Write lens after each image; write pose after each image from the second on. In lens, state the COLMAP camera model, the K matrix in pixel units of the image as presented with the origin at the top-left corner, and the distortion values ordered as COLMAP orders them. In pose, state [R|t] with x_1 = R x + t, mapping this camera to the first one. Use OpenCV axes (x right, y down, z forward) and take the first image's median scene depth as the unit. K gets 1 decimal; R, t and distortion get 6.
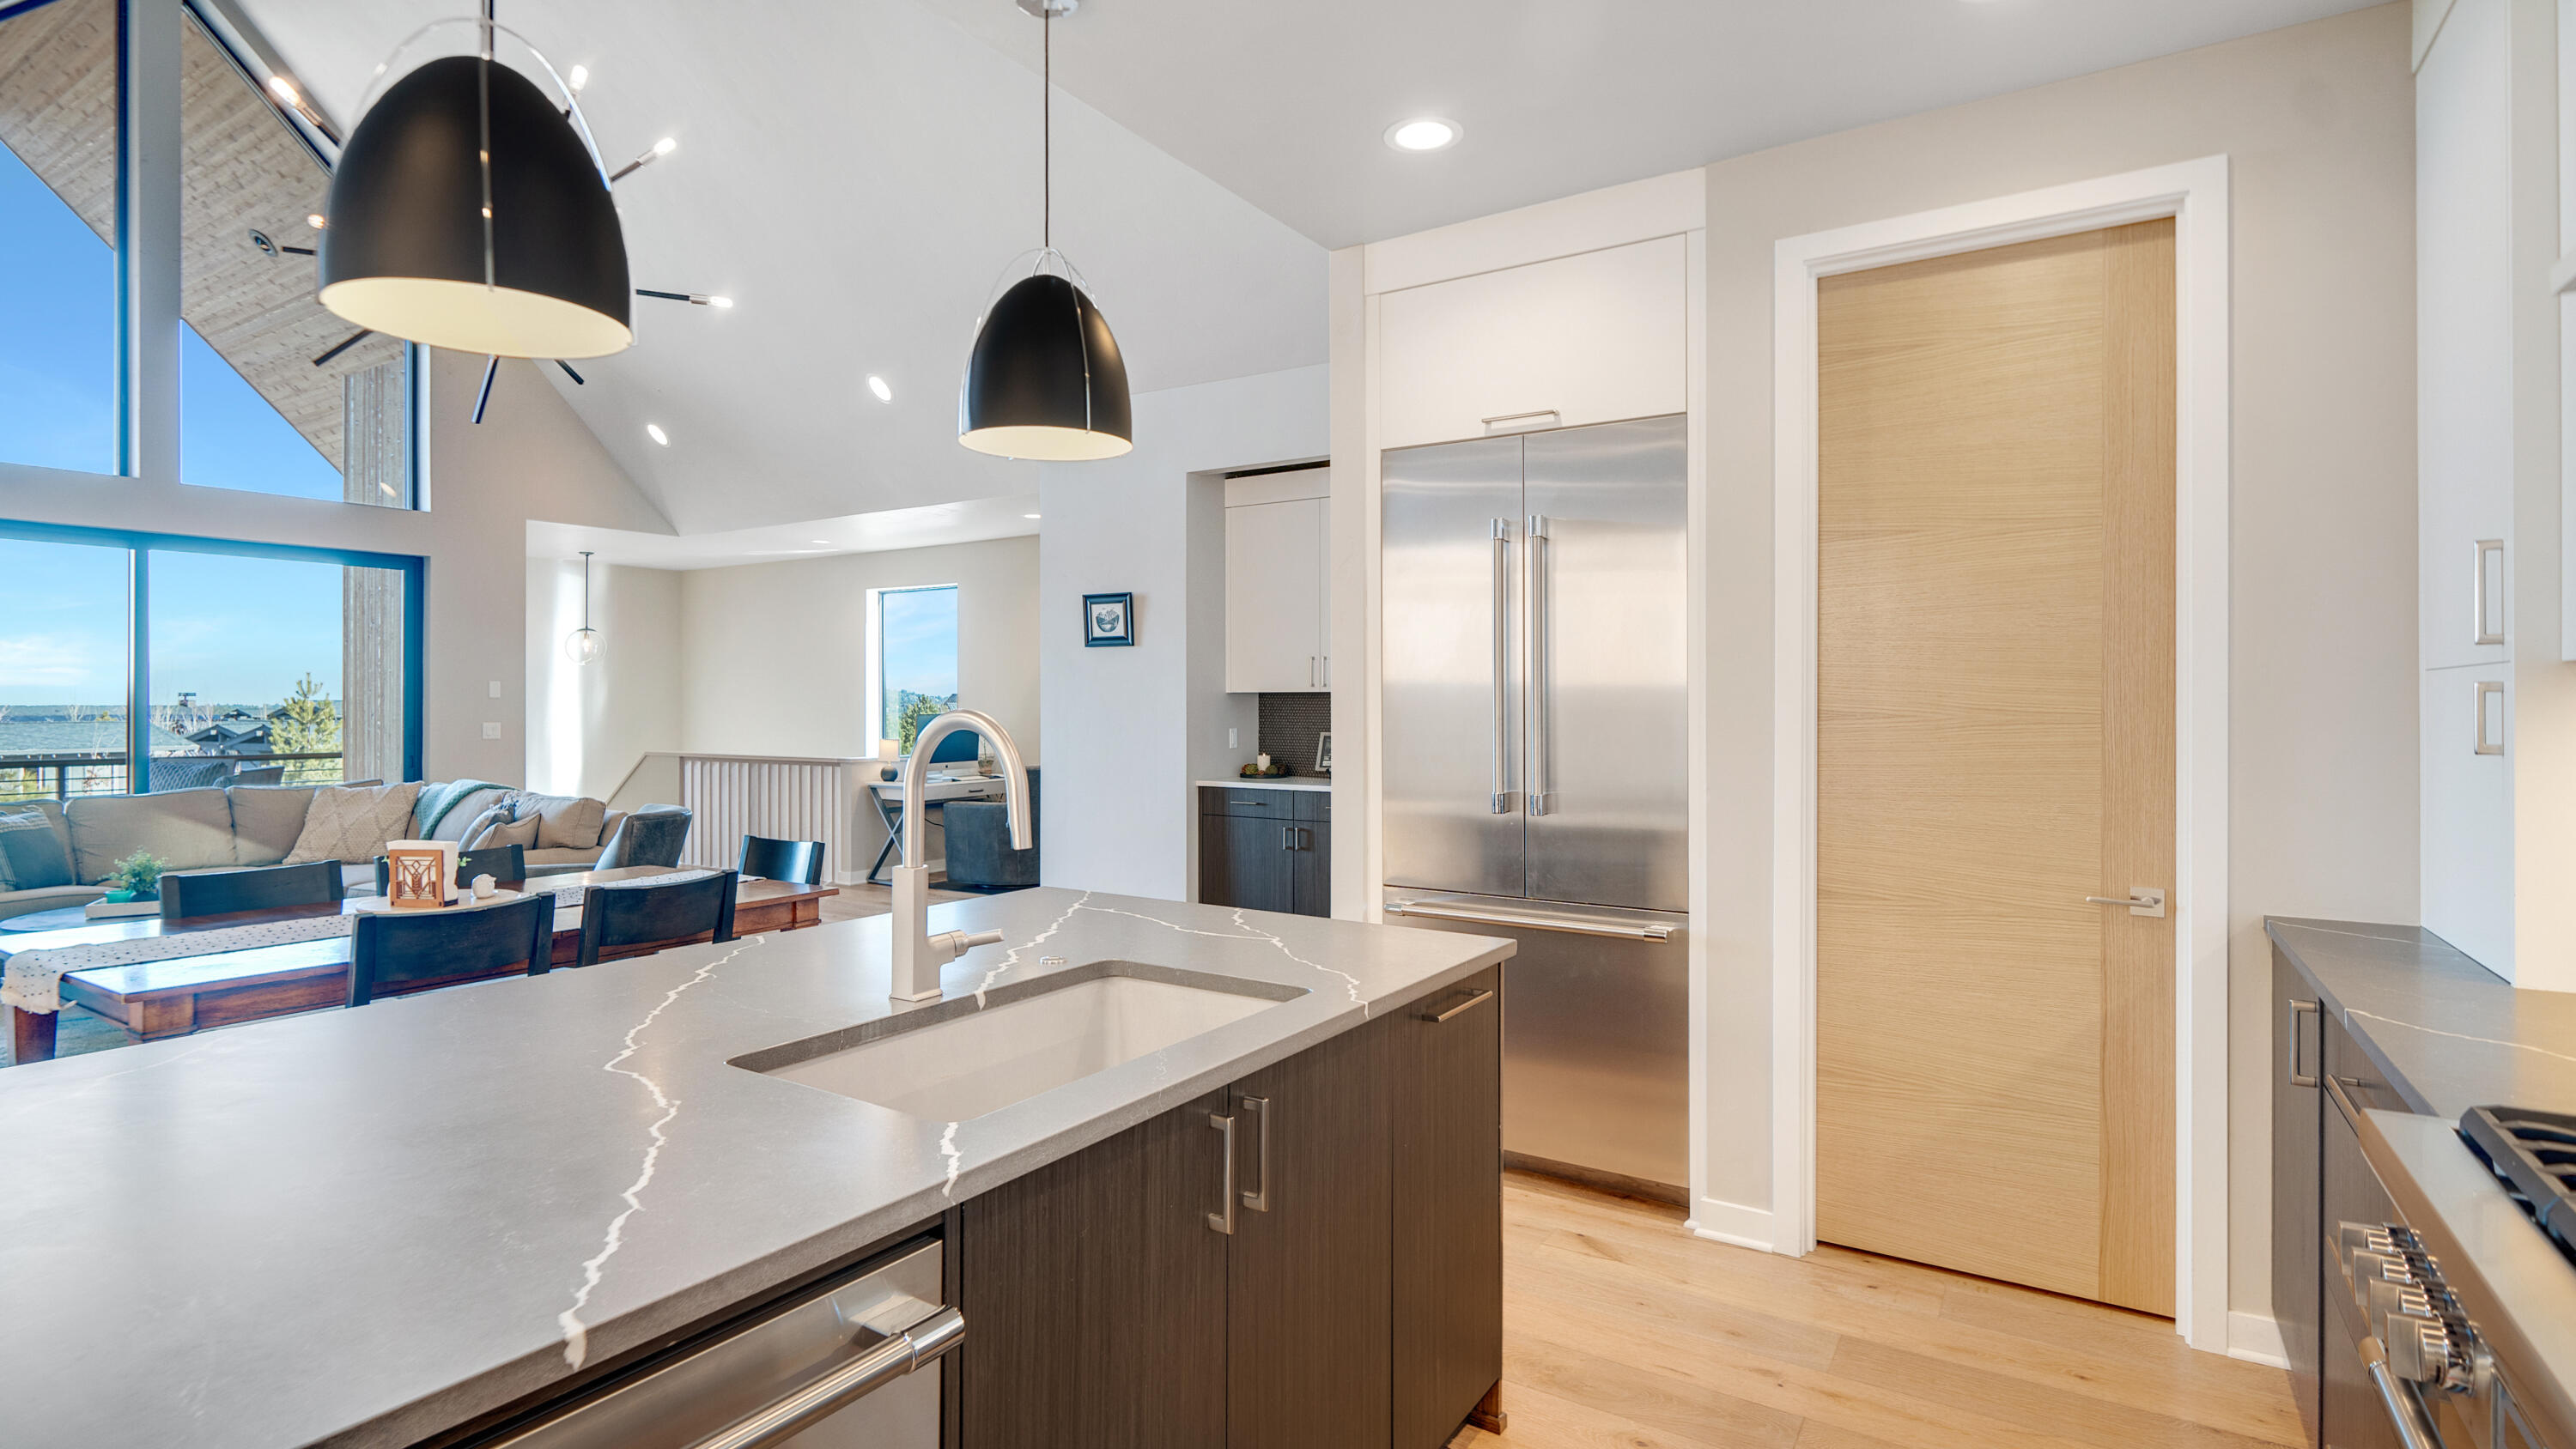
lens RADIAL K [[1251.9, 0, 1282.0], [0, 1251.9, 700.0], [0, 0, 1]] dist [0.000303, -0.001078]
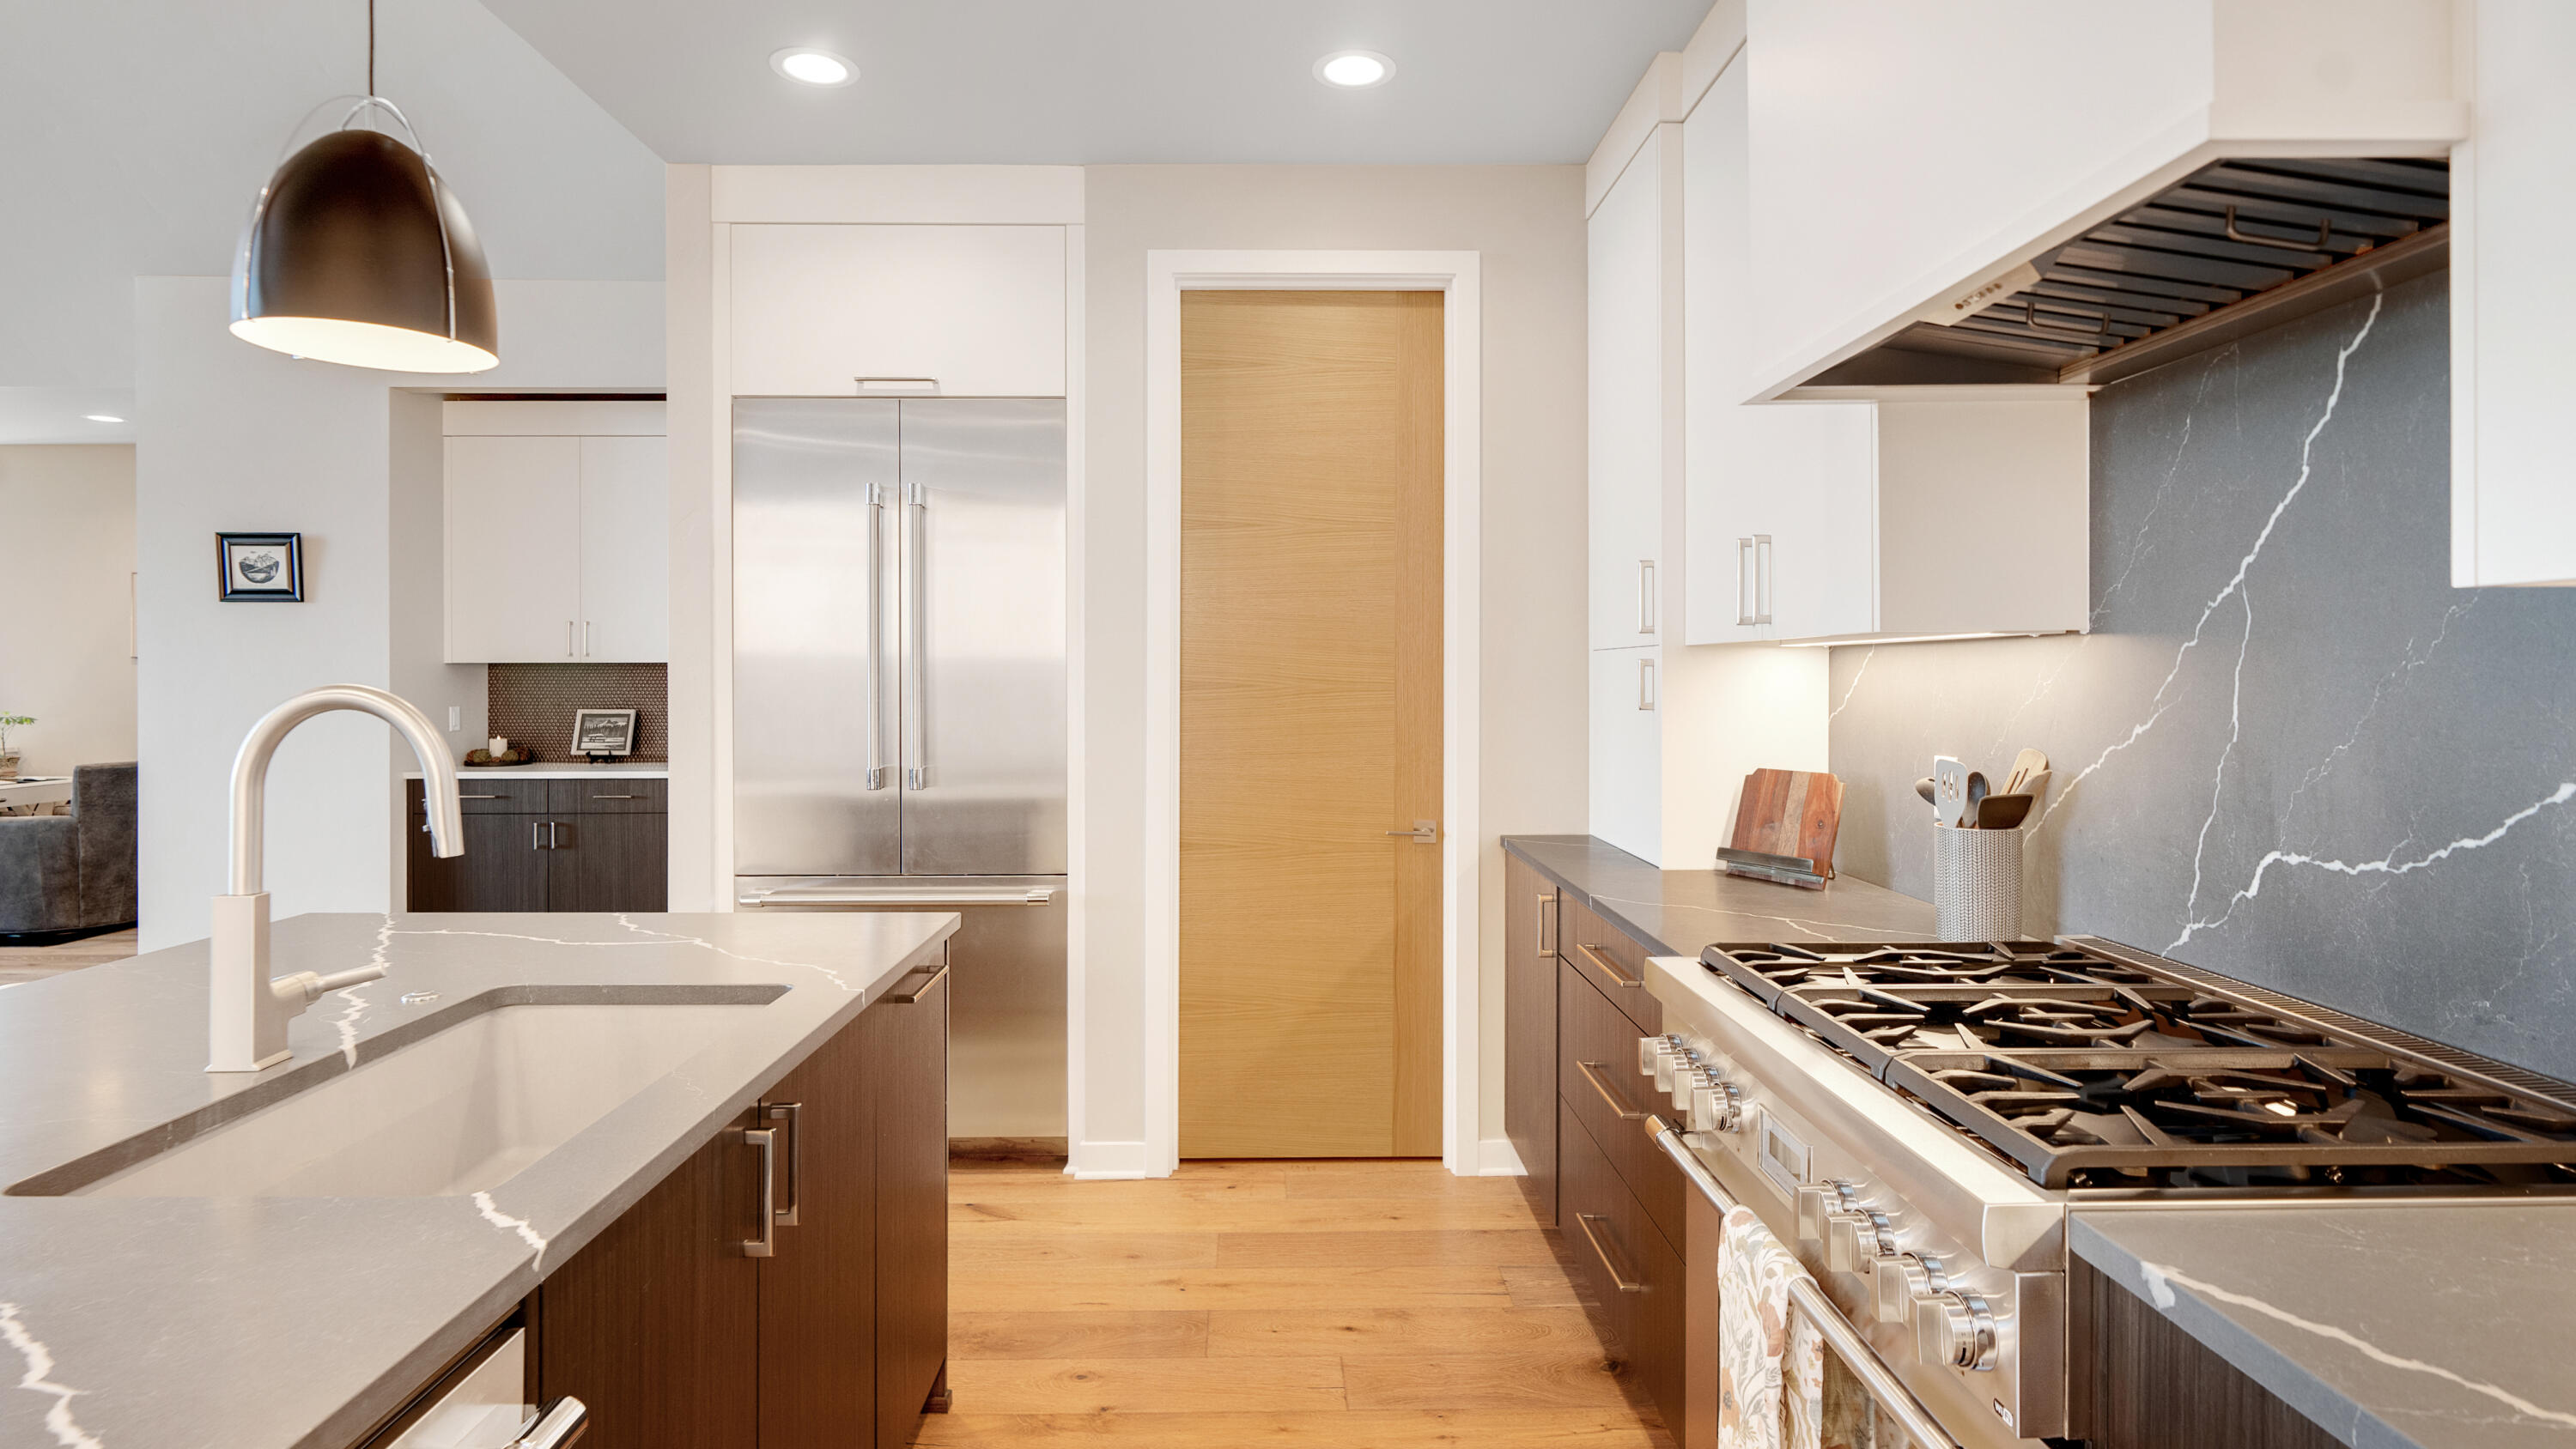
lens RADIAL K [[1275.7, 0, 1293.2], [0, 1275.7, 678.0], [0, 0, 1]] dist [-0.005178, -0.000871]
pose [[0.827246, -0.002439, 0.561835, -0.119354], [-0.000111, 0.999990, 0.004505, 0.000373], [-0.561840, -0.003789, 0.827237, 0.010286]]
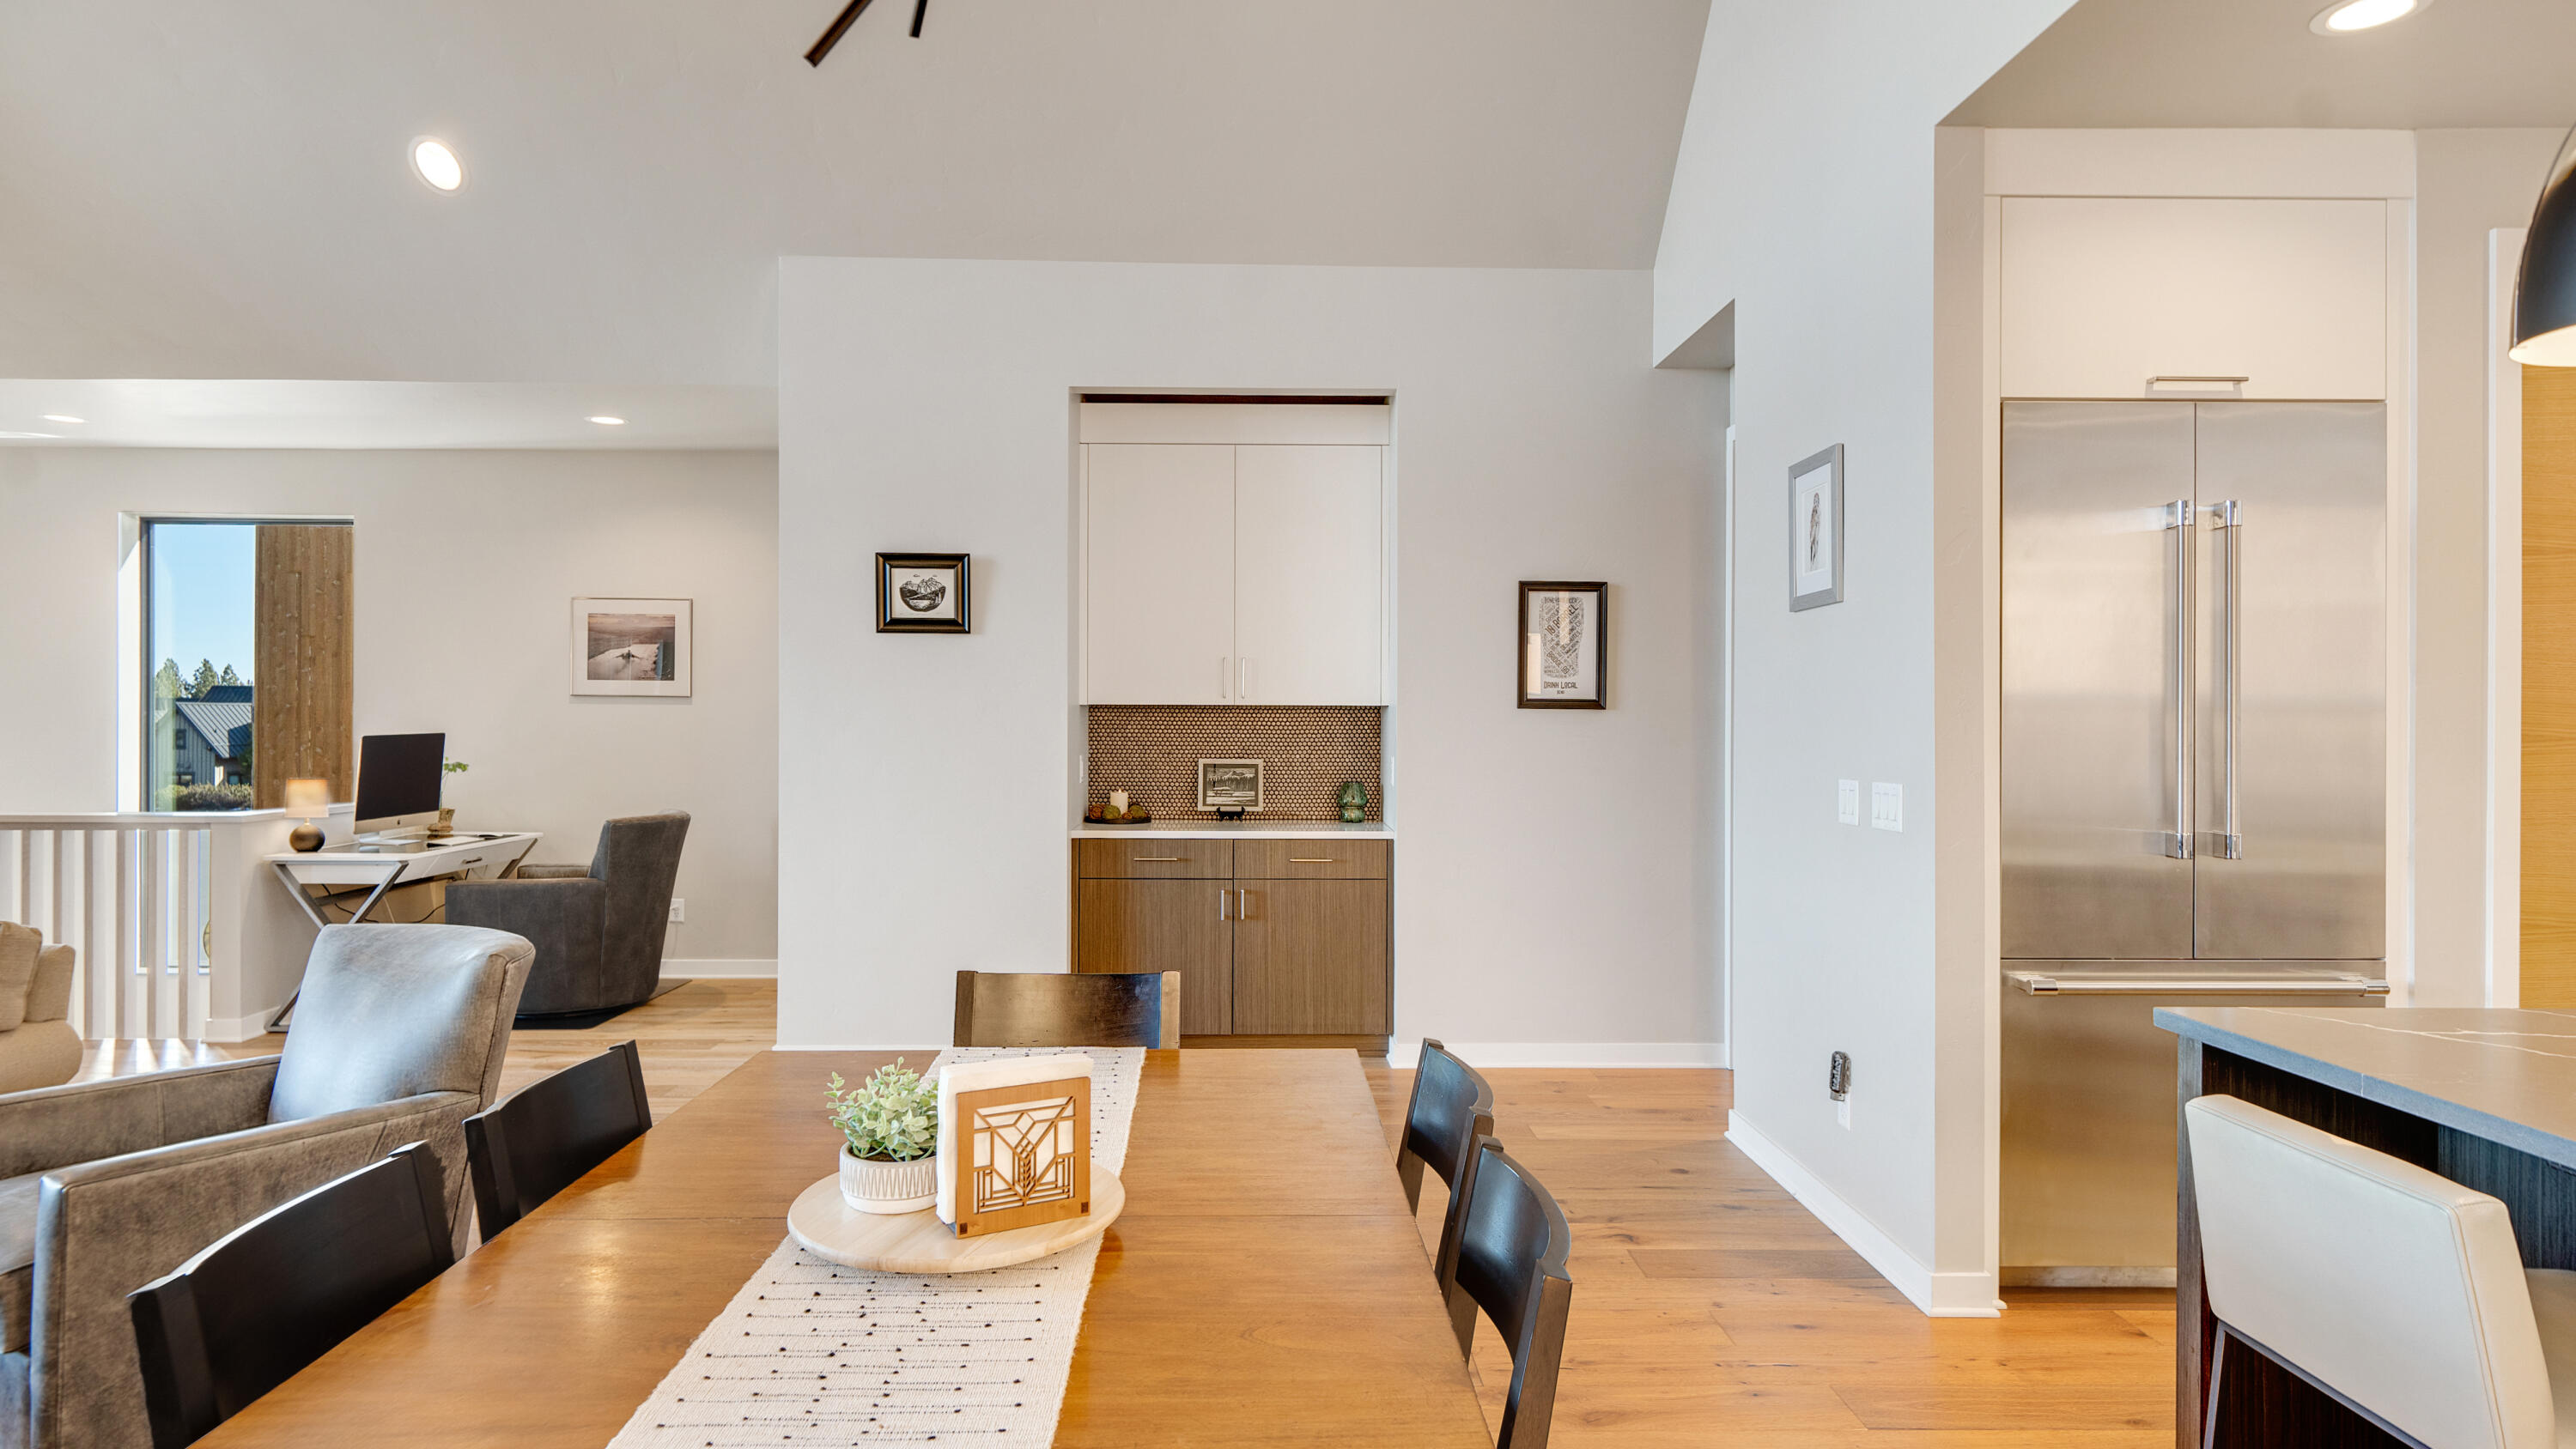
lens RADIAL K [[1437.0, 0, 1288.0], [0, 1437.0, 724.5], [0, 0, 1]] dist [0.004772, 0.000096]
pose [[0.828344, 0.002311, 0.560215, -0.902686], [-0.006137, 0.999969, 0.004948, 0.001174], [-0.560186, -0.007537, 0.828333, 0.585275]]
